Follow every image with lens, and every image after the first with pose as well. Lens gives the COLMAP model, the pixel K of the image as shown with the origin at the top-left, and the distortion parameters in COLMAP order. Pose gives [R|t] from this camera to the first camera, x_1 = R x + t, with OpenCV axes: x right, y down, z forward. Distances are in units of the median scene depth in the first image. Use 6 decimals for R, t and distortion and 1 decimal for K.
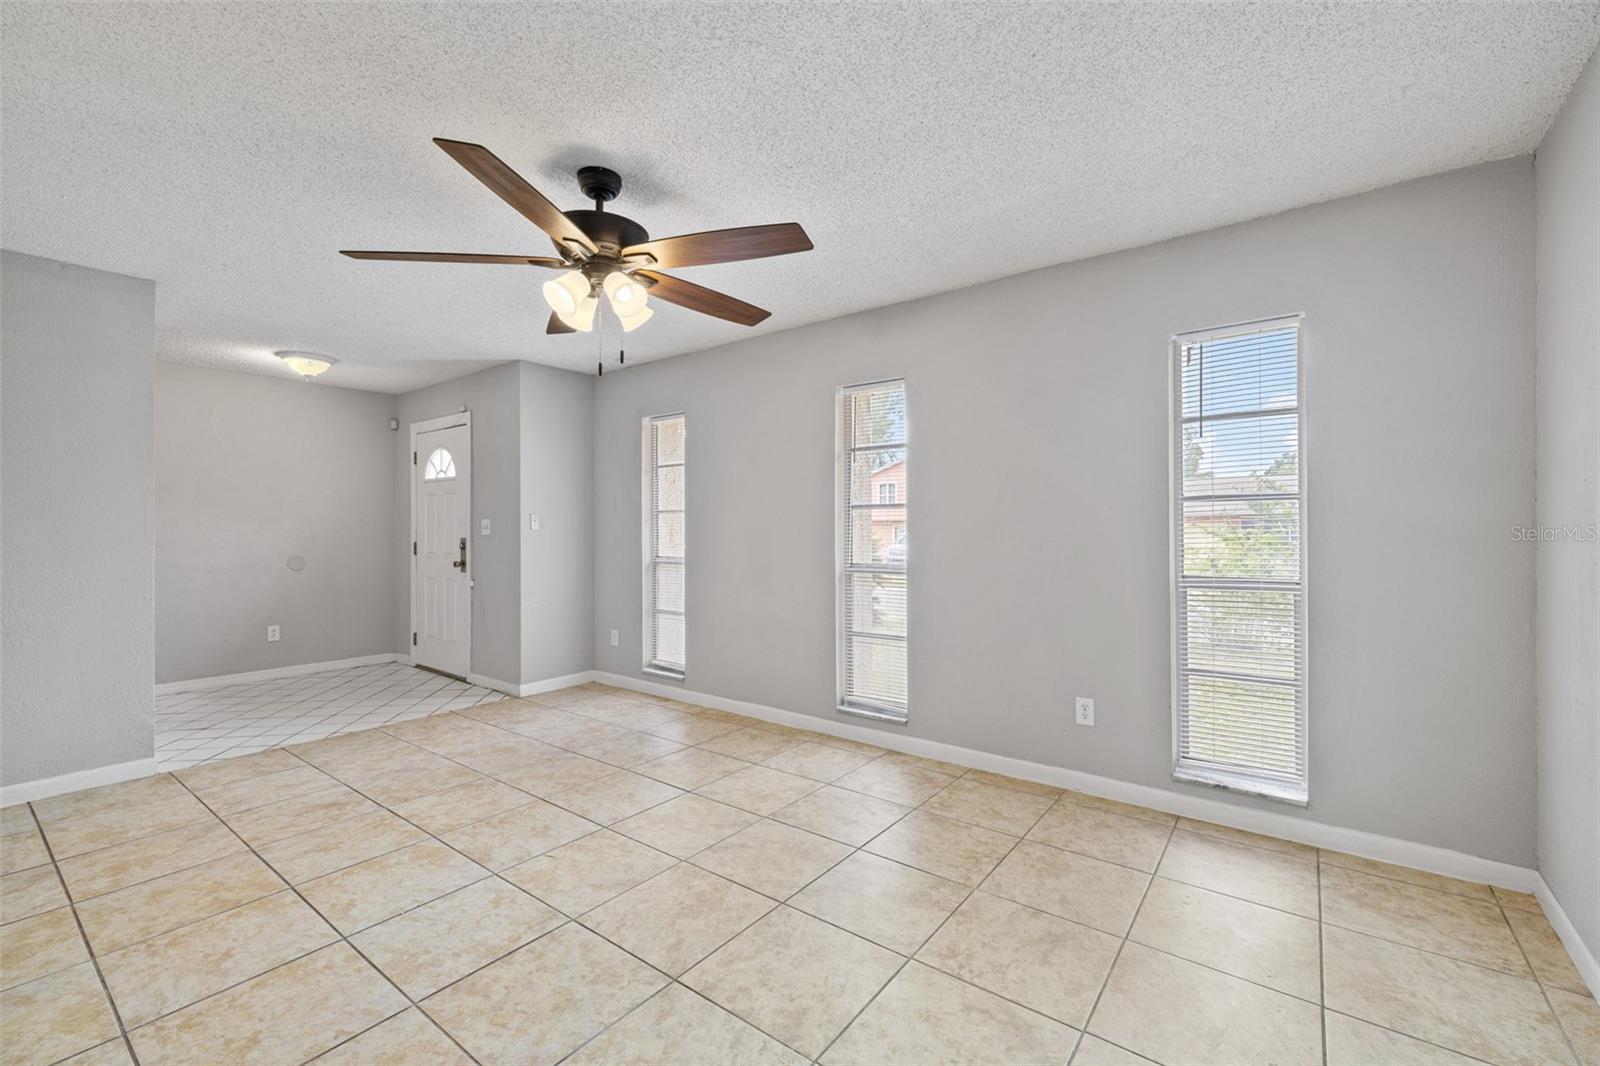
lens RADIAL K [[676.3, 0, 802.7], [0, 676.3, 525.0], [0, 0, 1]] dist [-0.000727, -0.000240]
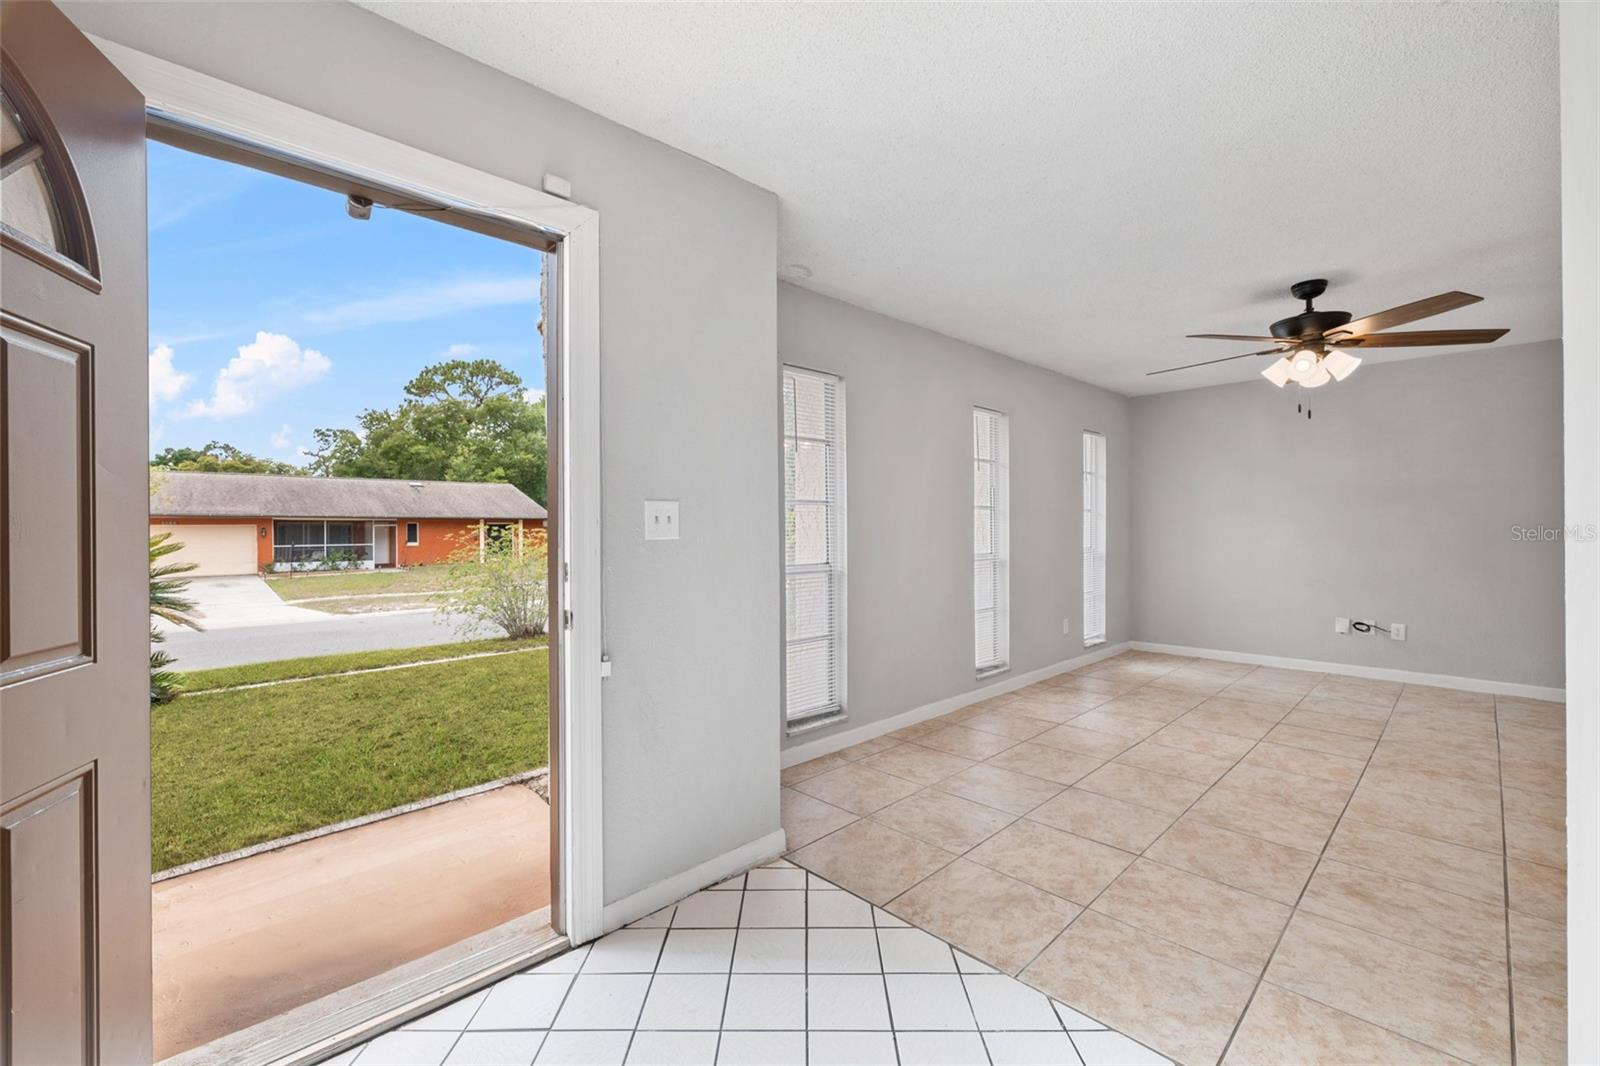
lens RADIAL K [[671.2, 0, 800.0], [0, 671.2, 533.0], [0, 0, 1]] dist [-0.000110, -0.000118]
pose [[0.144621, -0.008685, 0.989449, -1.490365], [-0.000042, 0.999961, 0.008783, 0.011822], [-0.989487, -0.001312, 0.144615, 1.480175]]
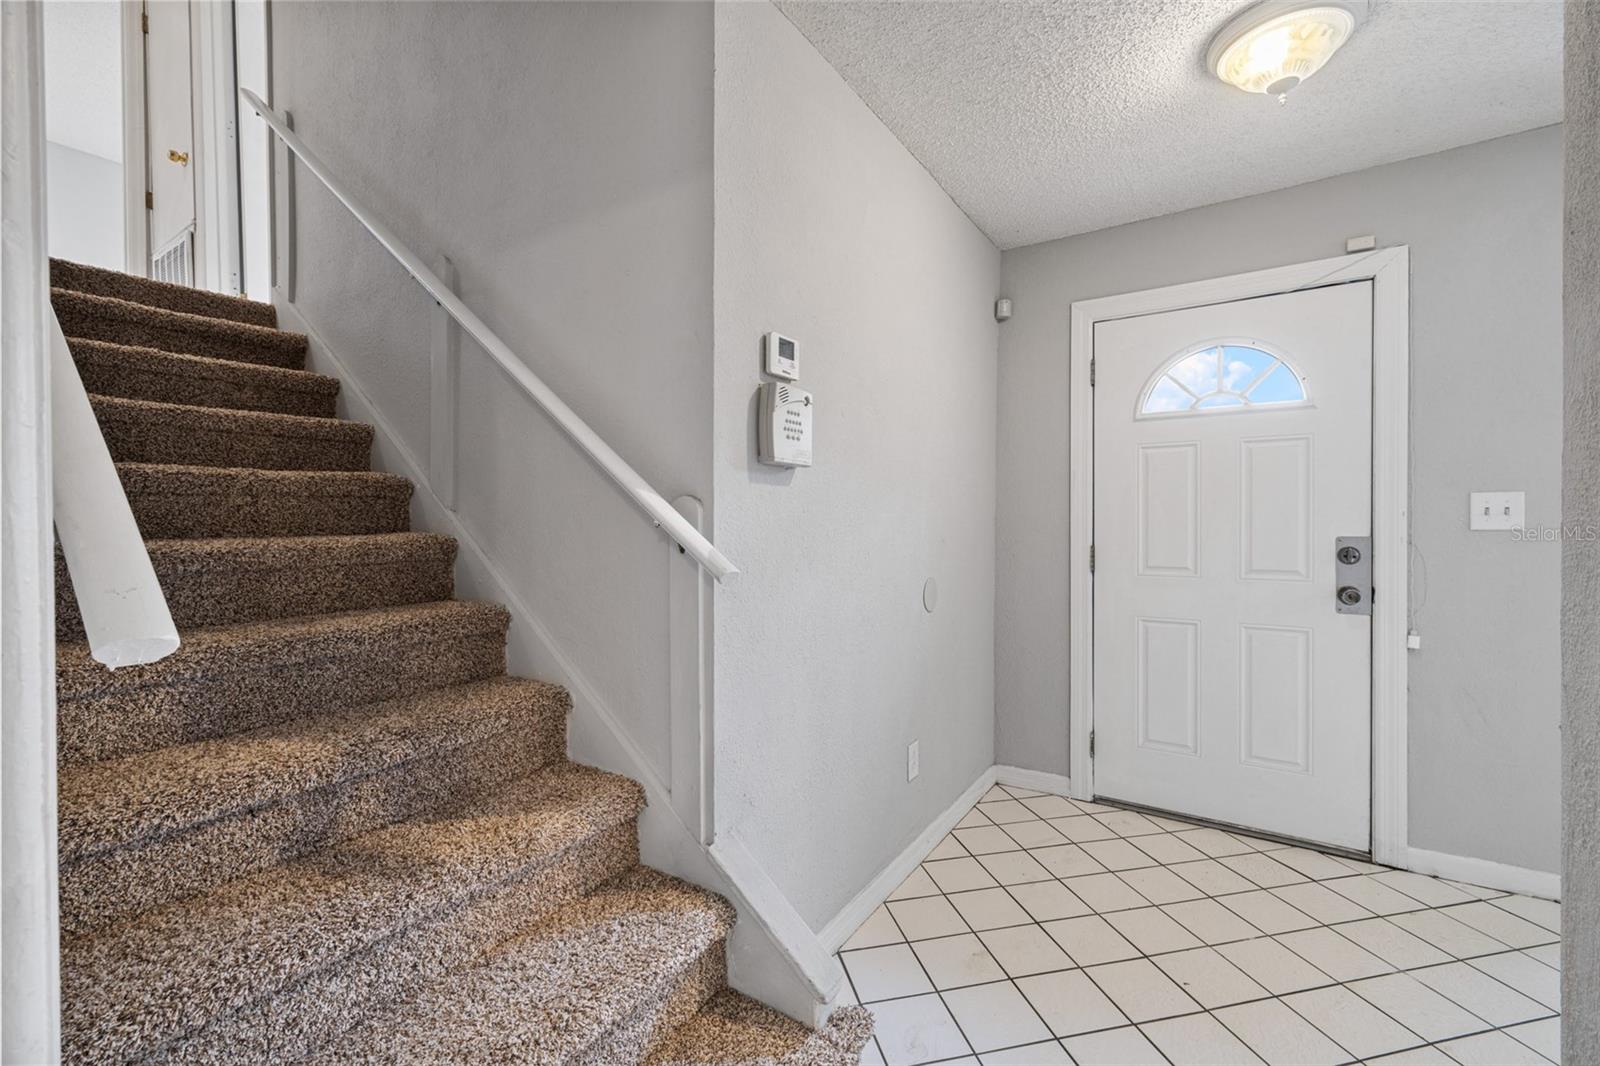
lens RADIAL K [[676.3, 0, 802.7], [0, 676.3, 525.0], [0, 0, 1]] dist [-0.000727, -0.000240]
pose [[0.998034, -0.004685, 0.062495, -1.601111], [0.003932, 0.999918, 0.012162, 0.008979], [-0.062547, -0.011892, 0.997971, 1.046706]]
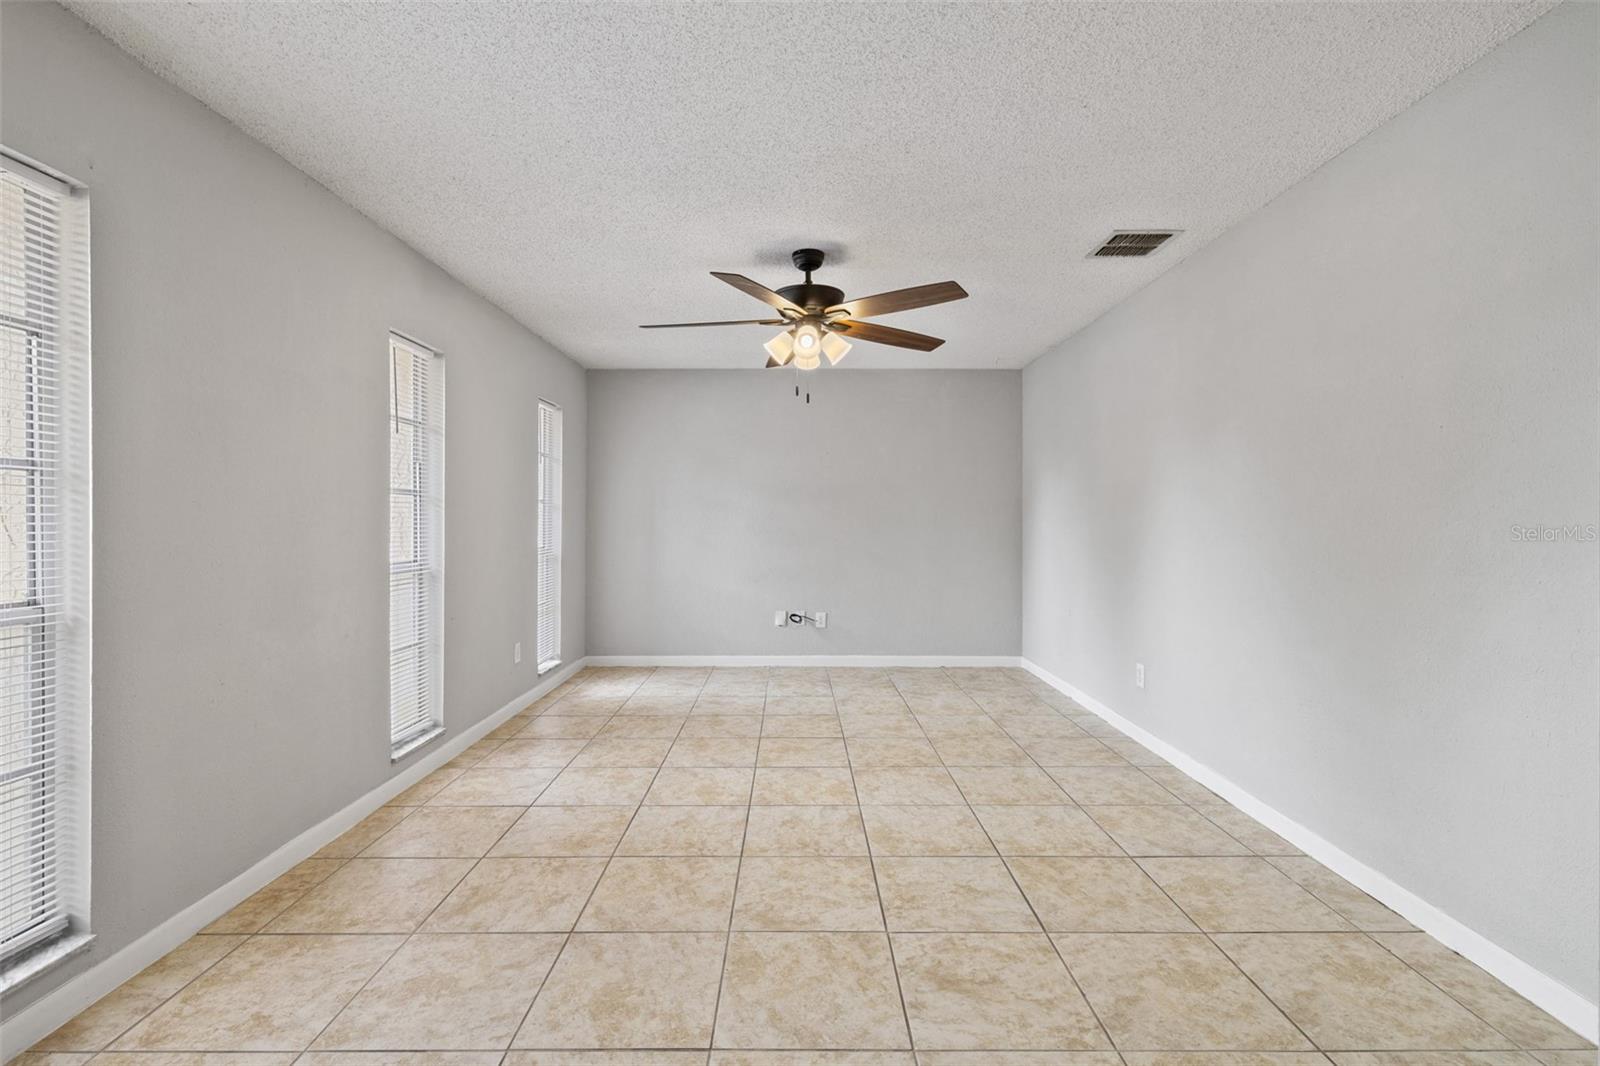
lens RADIAL K [[713.0, 0, 796.5], [0, 713.0, 519.7], [0, 0, 1]] dist [-0.000231, -0.000397]
pose [[-0.608716, 0.001286, 0.793387, -1.098495], [-0.003722, 0.999983, -0.004477, 0.011334], [-0.793379, -0.005678, -0.608701, 1.468640]]
